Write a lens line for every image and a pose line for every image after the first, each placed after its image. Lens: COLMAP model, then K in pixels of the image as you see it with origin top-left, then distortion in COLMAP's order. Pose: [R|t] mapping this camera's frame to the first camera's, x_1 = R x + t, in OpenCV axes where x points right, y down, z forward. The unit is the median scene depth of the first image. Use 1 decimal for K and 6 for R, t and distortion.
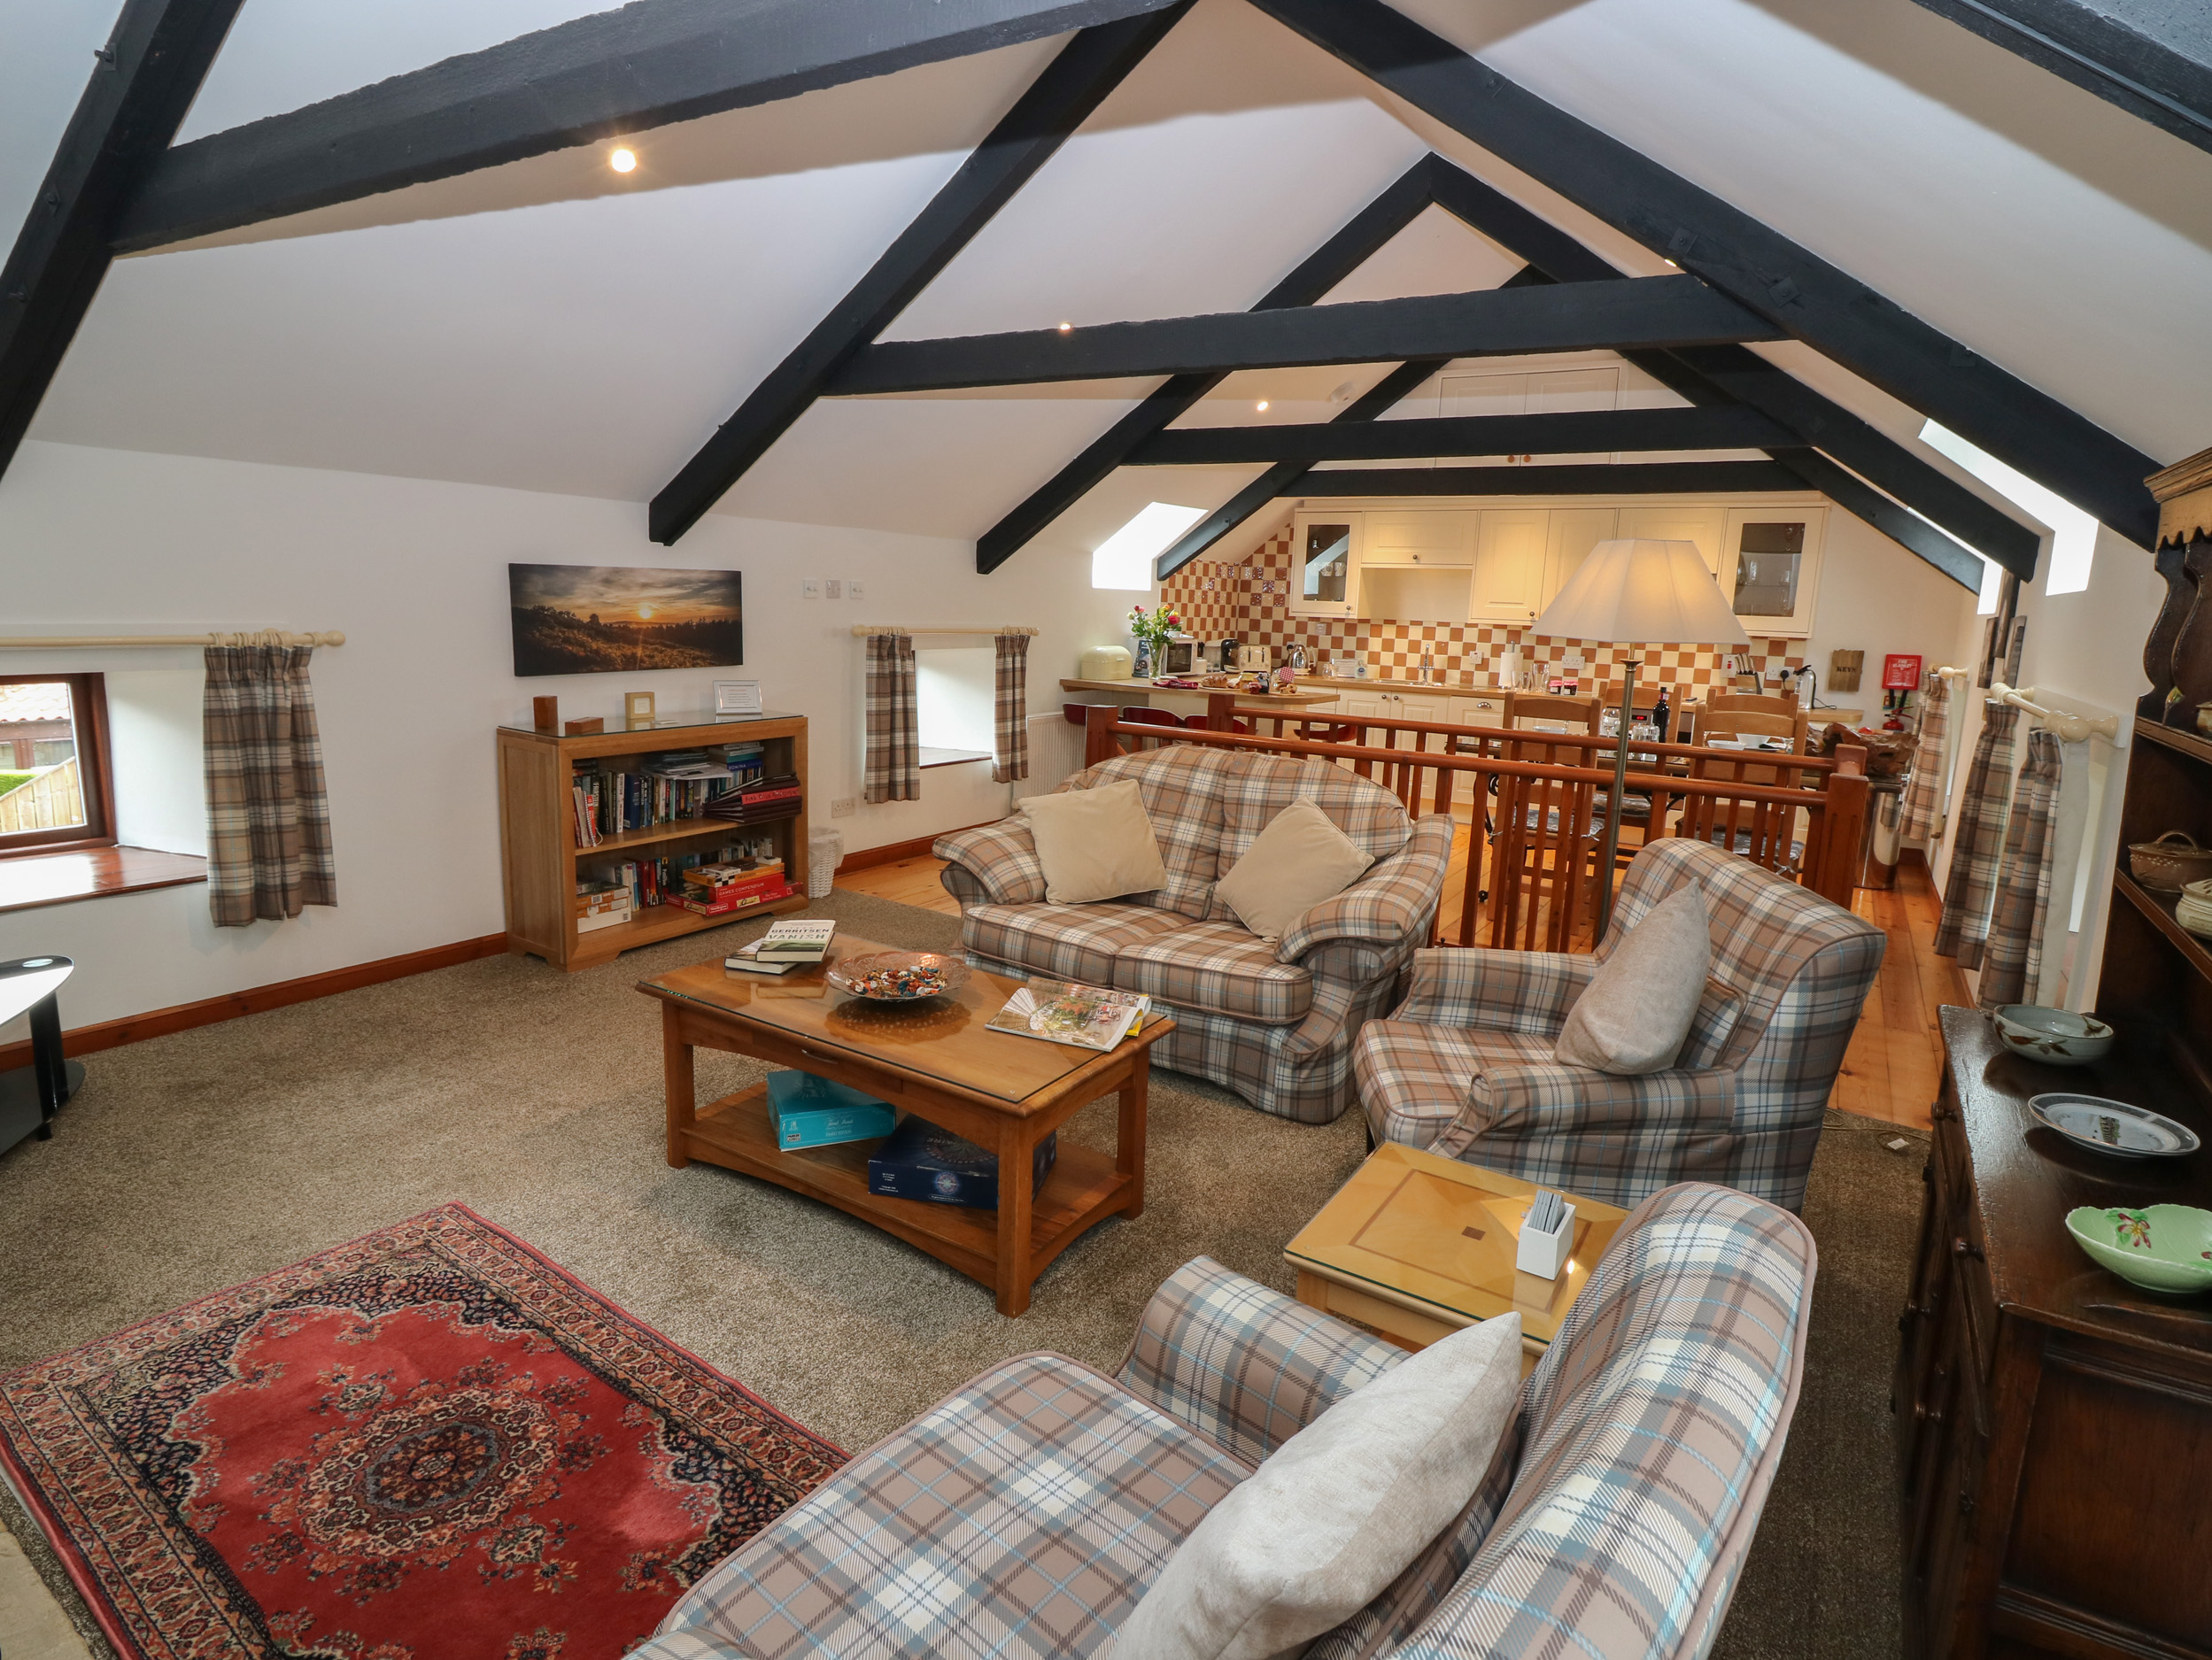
lens RADIAL K [[1186.8, 0, 1096.2], [0, 1186.8, 807.1], [0, 0, 1]] dist [-0.003974, -0.013439]
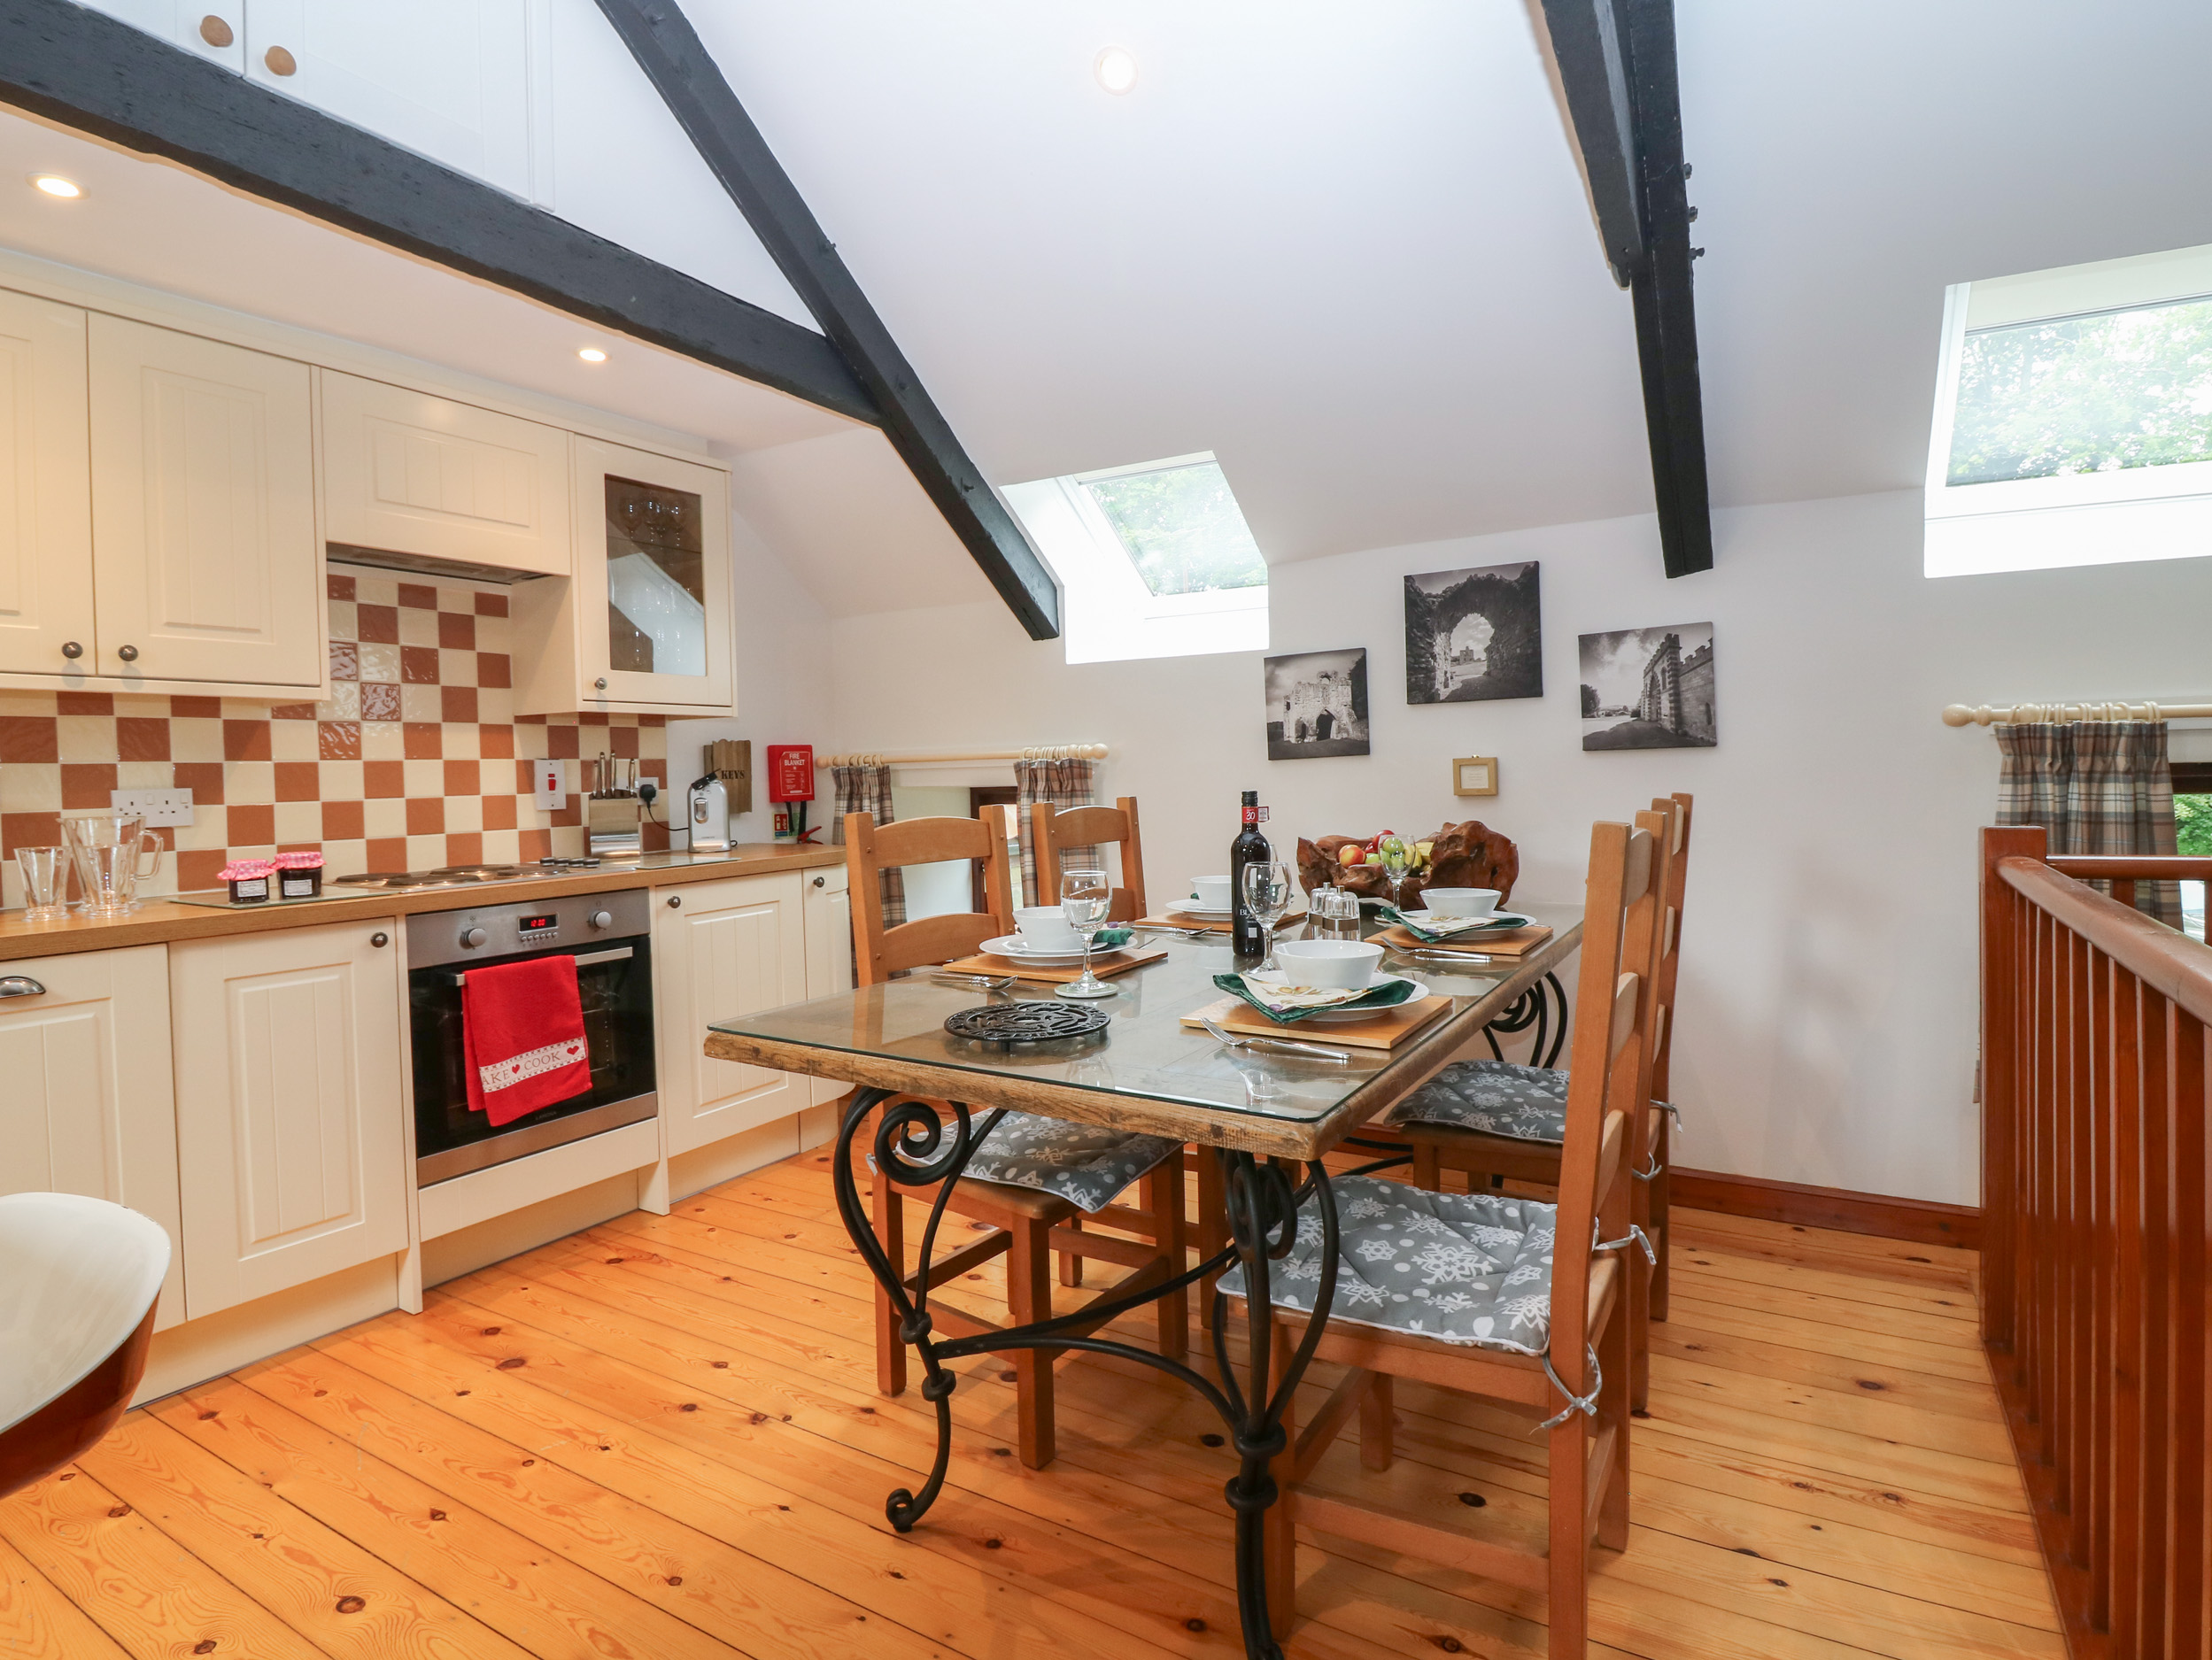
lens RADIAL K [[1186.8, 0, 1158.4], [0, 1186.8, 803.4], [0, 0, 1]] dist [-0.003974, -0.013439]
pose [[-0.054573, -0.061287, 0.996627, 0.058451], [0.193644, 0.978515, 0.070777, -0.088825], [-0.979553, 0.196853, -0.041532, 0.710603]]
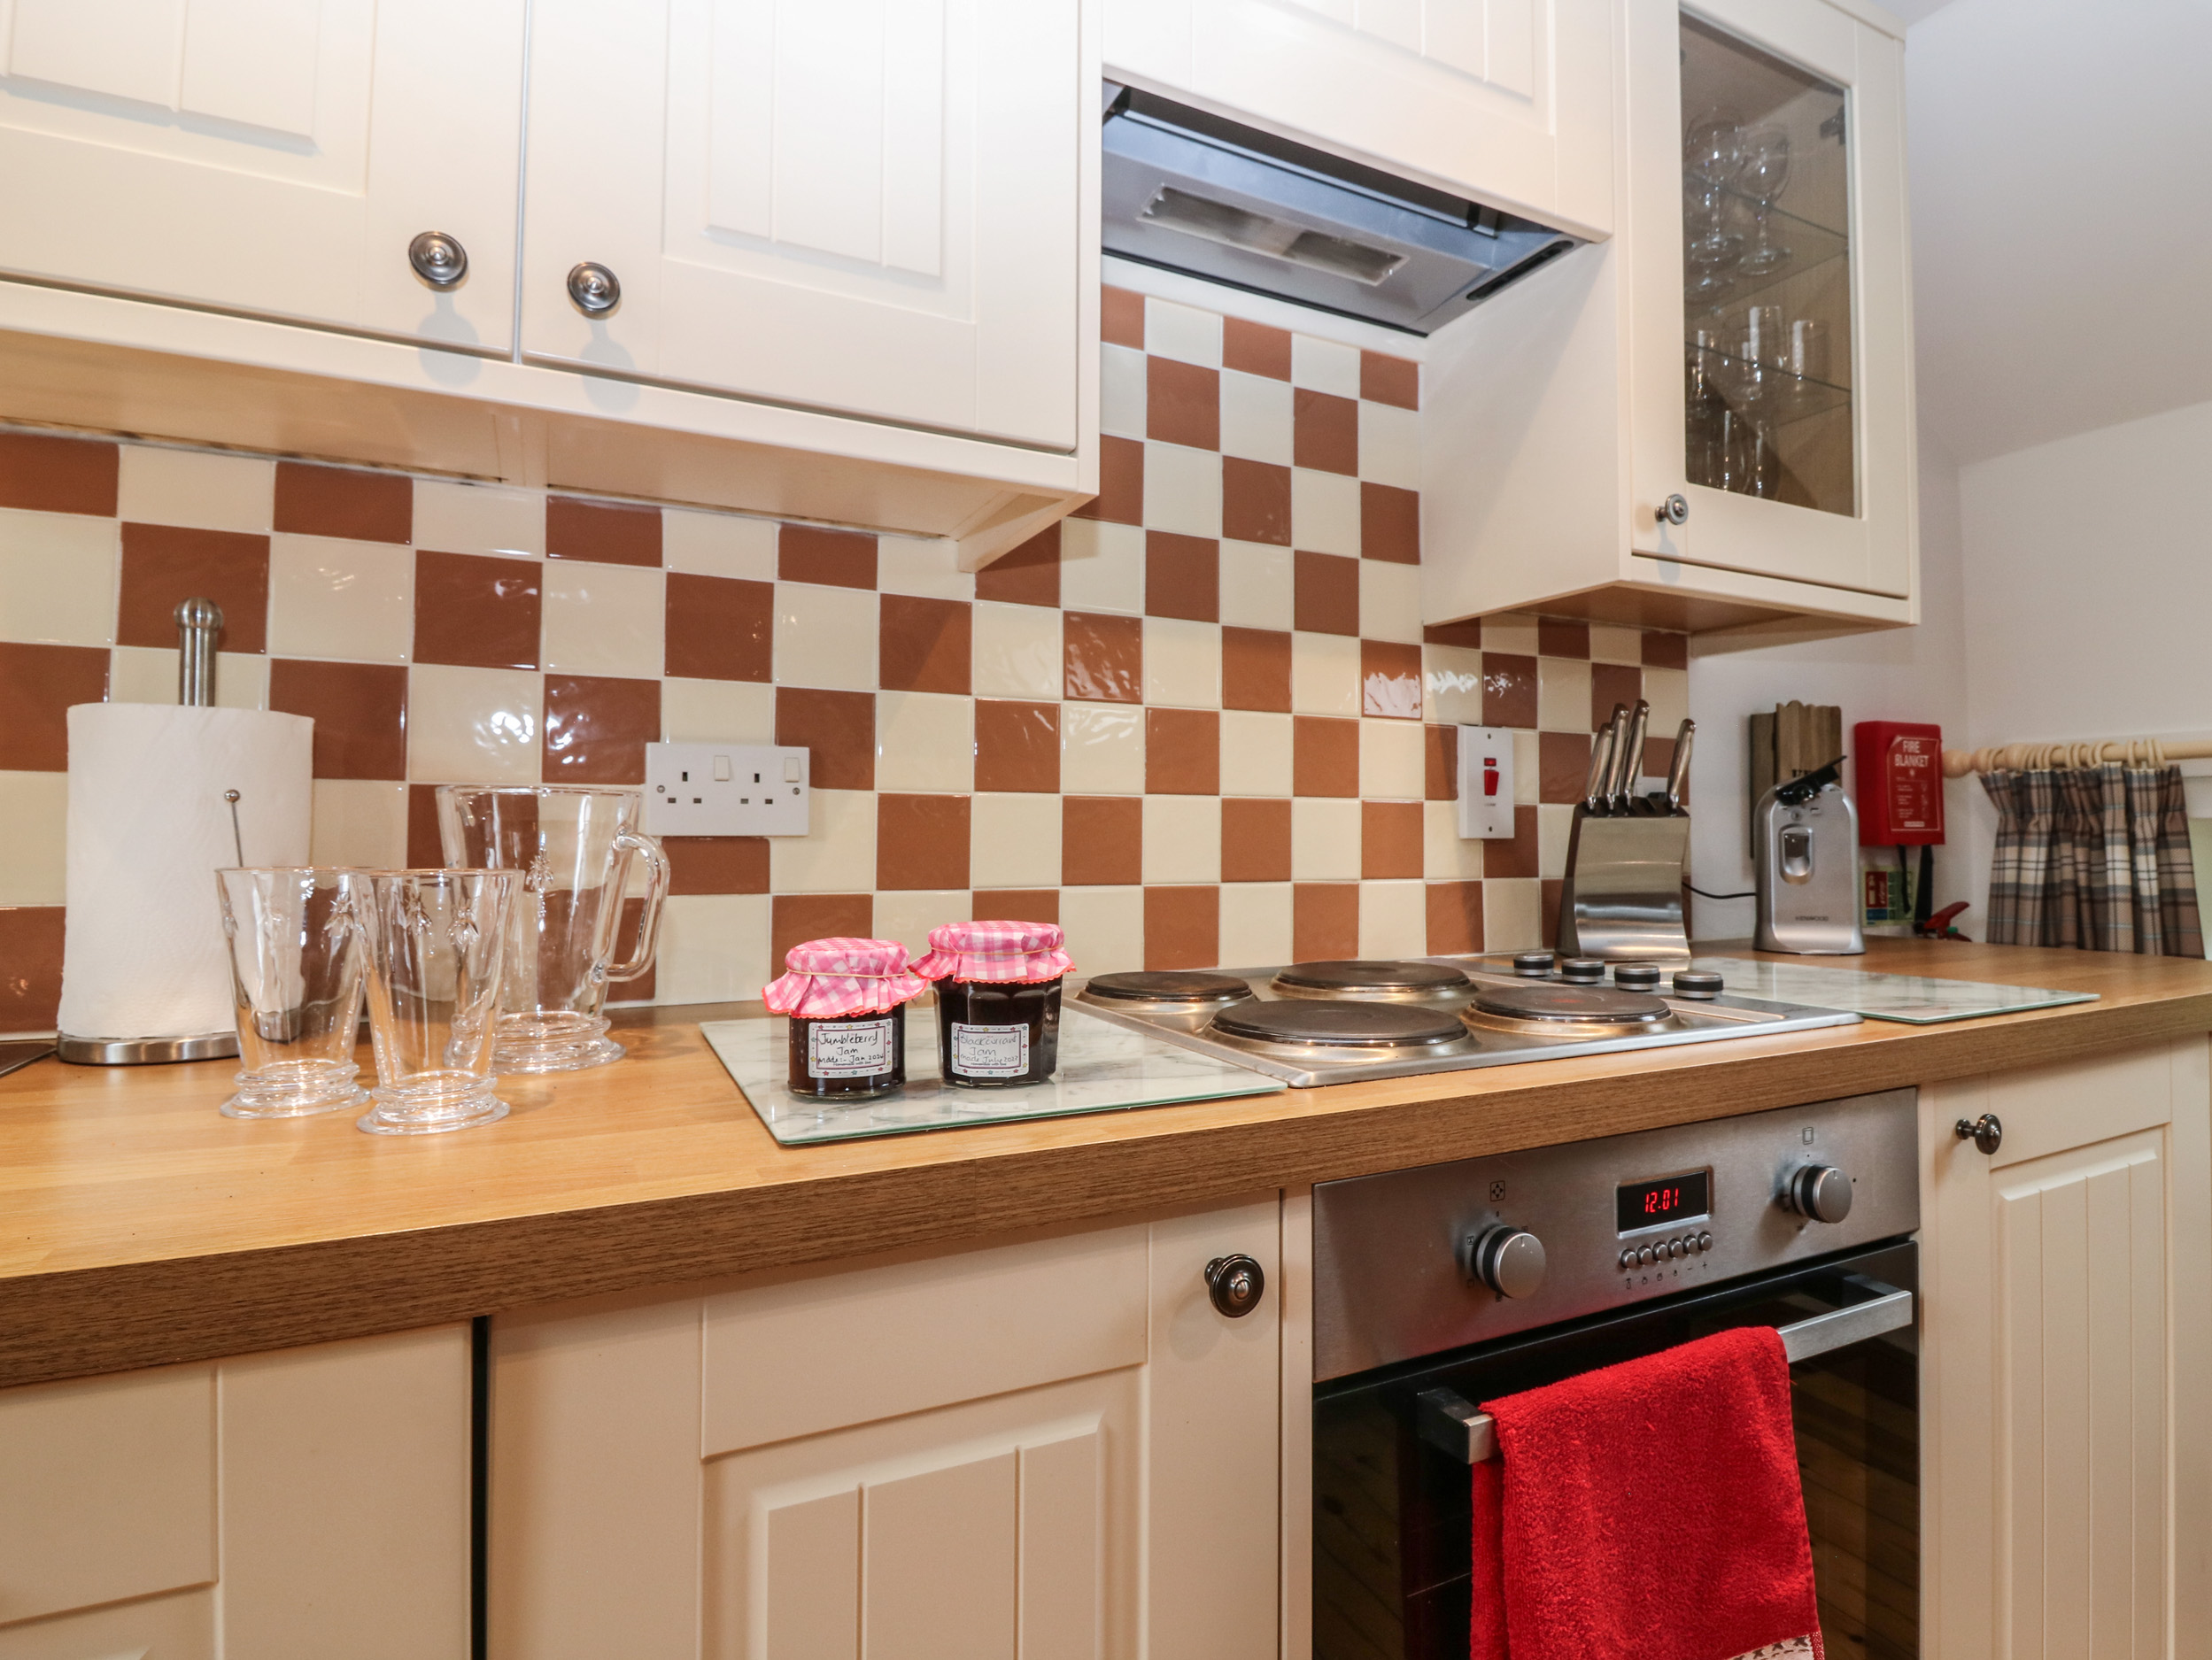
lens RADIAL K [[1186.8, 0, 1107.6], [0, 1186.8, 813.6], [0, 0, 1]] dist [-0.003974, -0.013439]
pose [[0.494830, -0.012820, 0.868895, 0.291536], [0.163284, 0.983453, -0.078479, -0.097424], [-0.853511, 0.180710, 0.488735, 0.860245]]
